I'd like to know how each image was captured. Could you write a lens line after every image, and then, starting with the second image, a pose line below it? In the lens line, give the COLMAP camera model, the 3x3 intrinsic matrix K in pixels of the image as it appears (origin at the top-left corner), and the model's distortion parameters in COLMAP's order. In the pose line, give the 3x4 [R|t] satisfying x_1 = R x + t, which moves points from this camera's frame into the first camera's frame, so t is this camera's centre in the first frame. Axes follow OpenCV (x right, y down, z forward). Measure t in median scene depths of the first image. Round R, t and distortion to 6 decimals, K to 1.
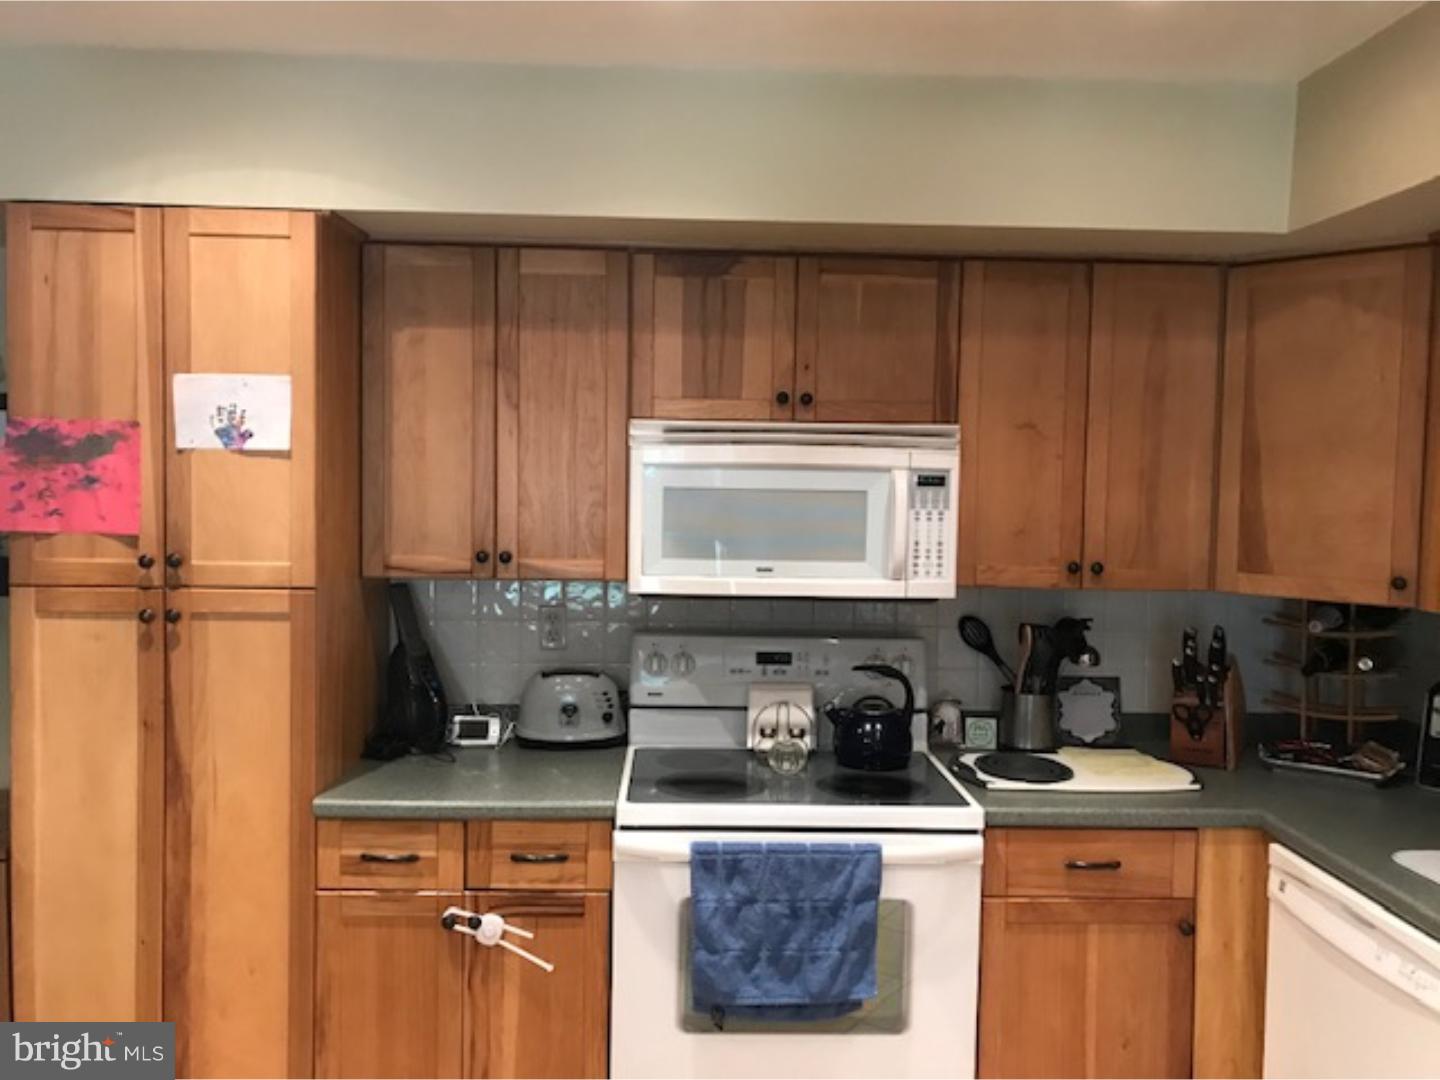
lens RADIAL K [[1186.1, 0, 727.6], [0, 1186.1, 536.5], [0, 0, 1]] dist [0.027714, 0.006097]
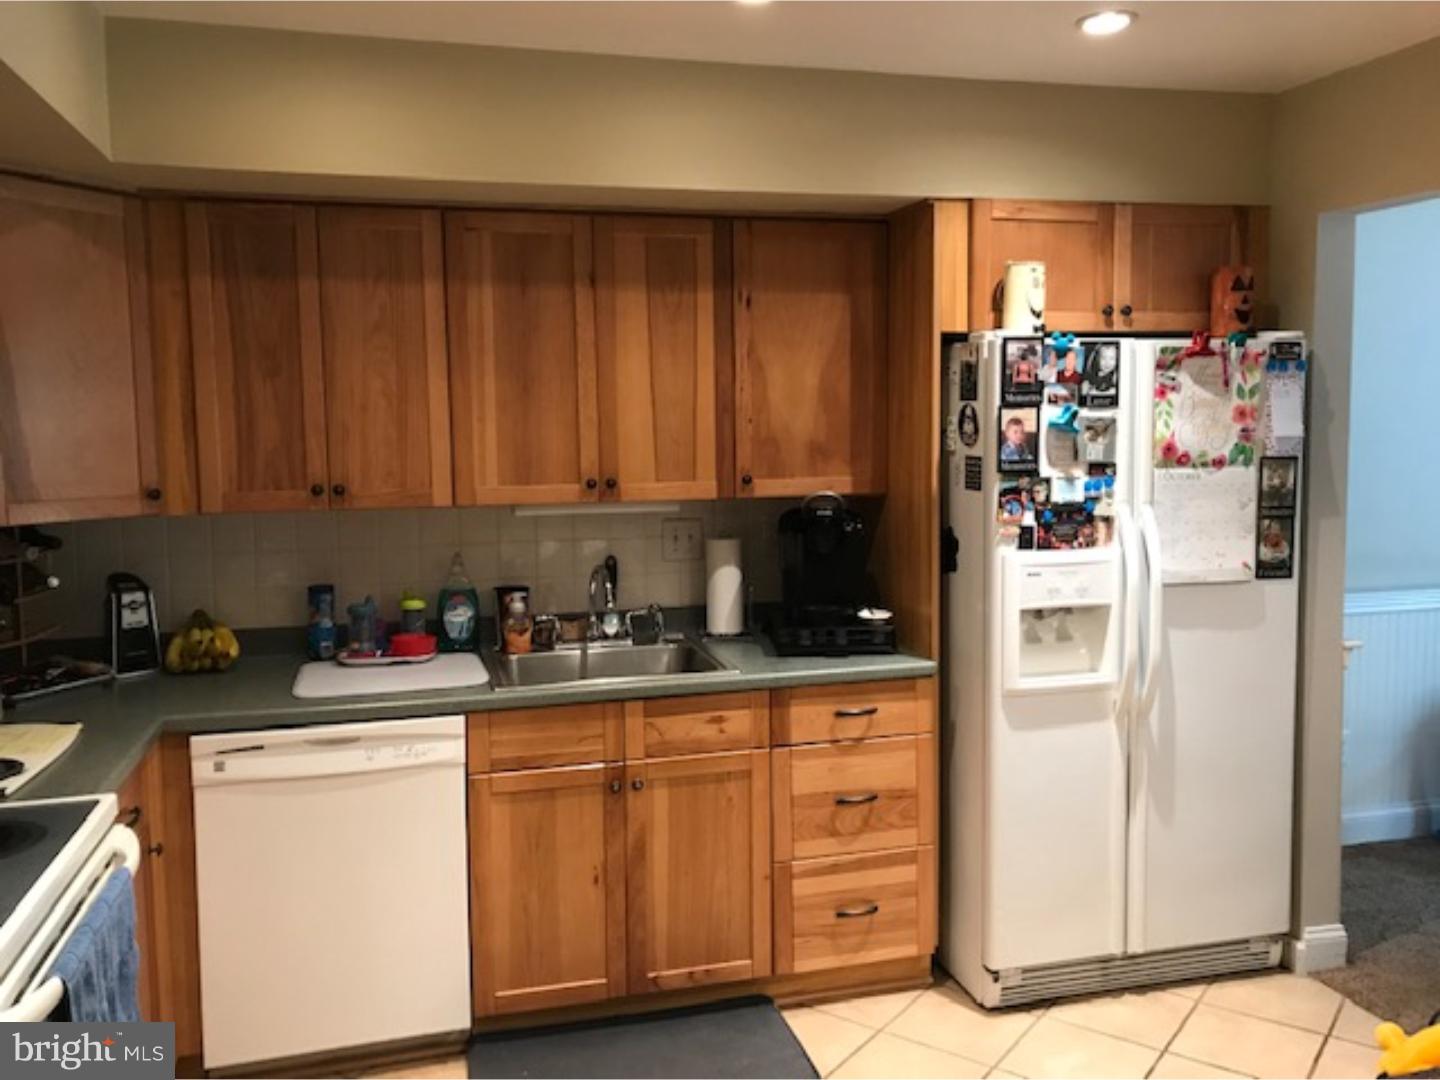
lens RADIAL K [[1186.1, 0, 699.3], [0, 1186.1, 520.8], [0, 0, 1]] dist [0.027714, 0.006097]
pose [[-0.226048, -0.096470, 0.969328, -0.679255], [0.059404, 0.991867, 0.112566, -0.033384], [-0.972303, 0.083028, -0.218479, 0.763769]]
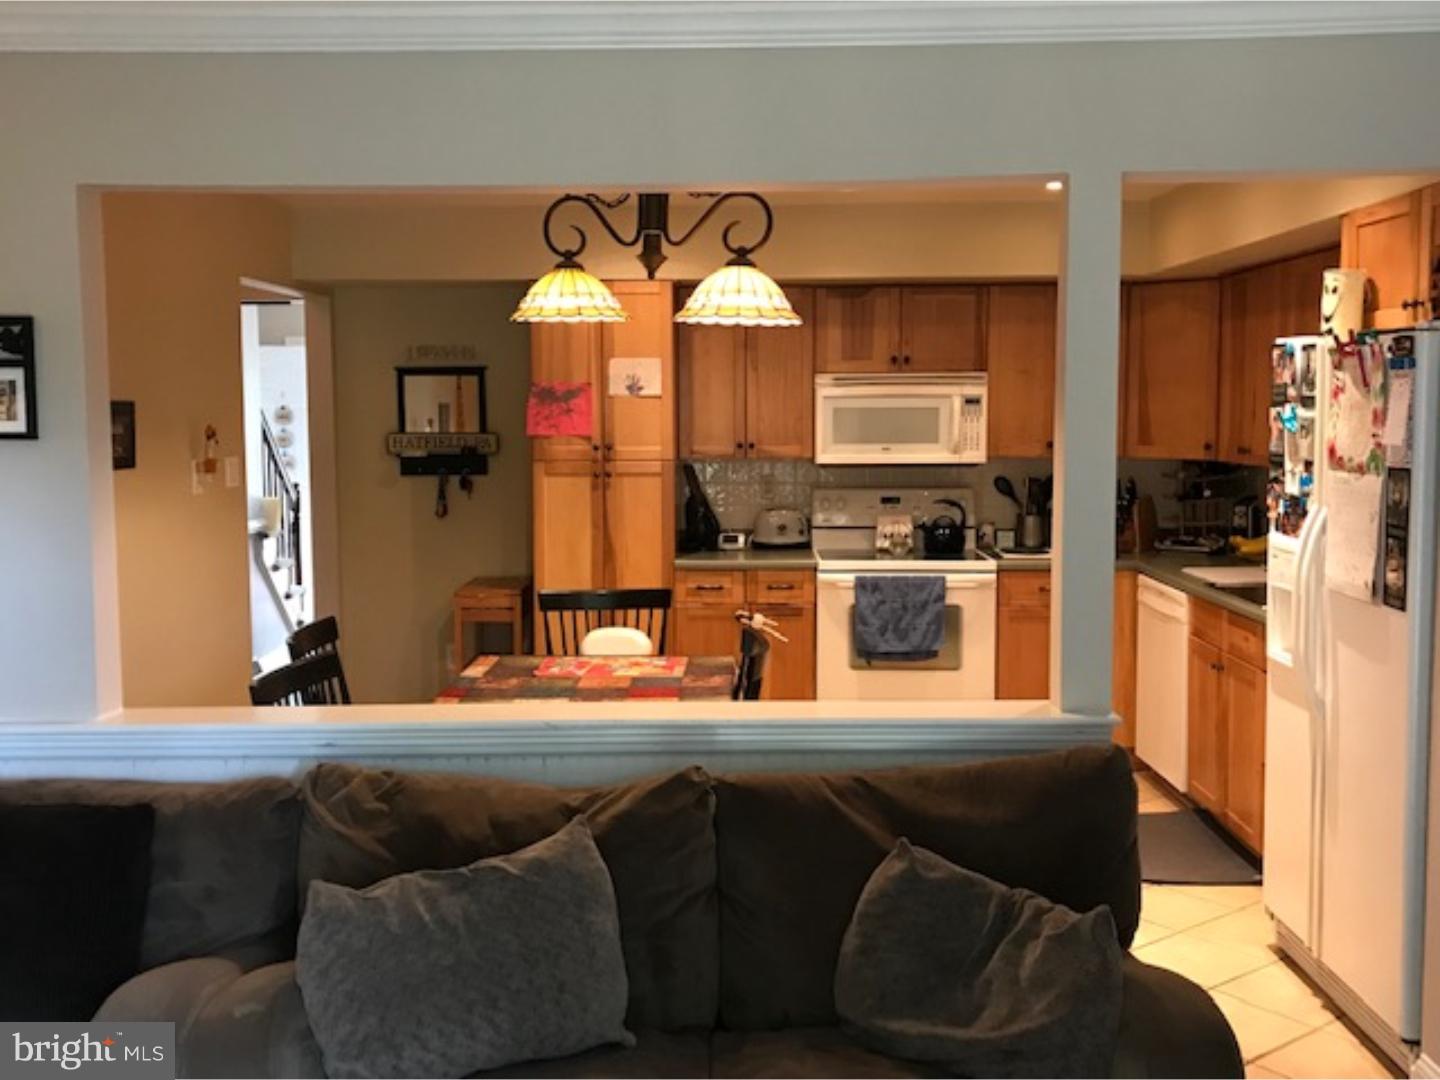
lens RADIAL K [[1466.4, 0, 704.6], [0, 1466.4, 532.1], [0, 0, 1]] dist [0.104287, 0.000000]
pose [[0.997698, -0.016434, -0.065785, -0.120774], [0.018873, 0.999151, 0.036630, 0.076593], [0.065127, -0.037787, 0.997161, -1.573376]]
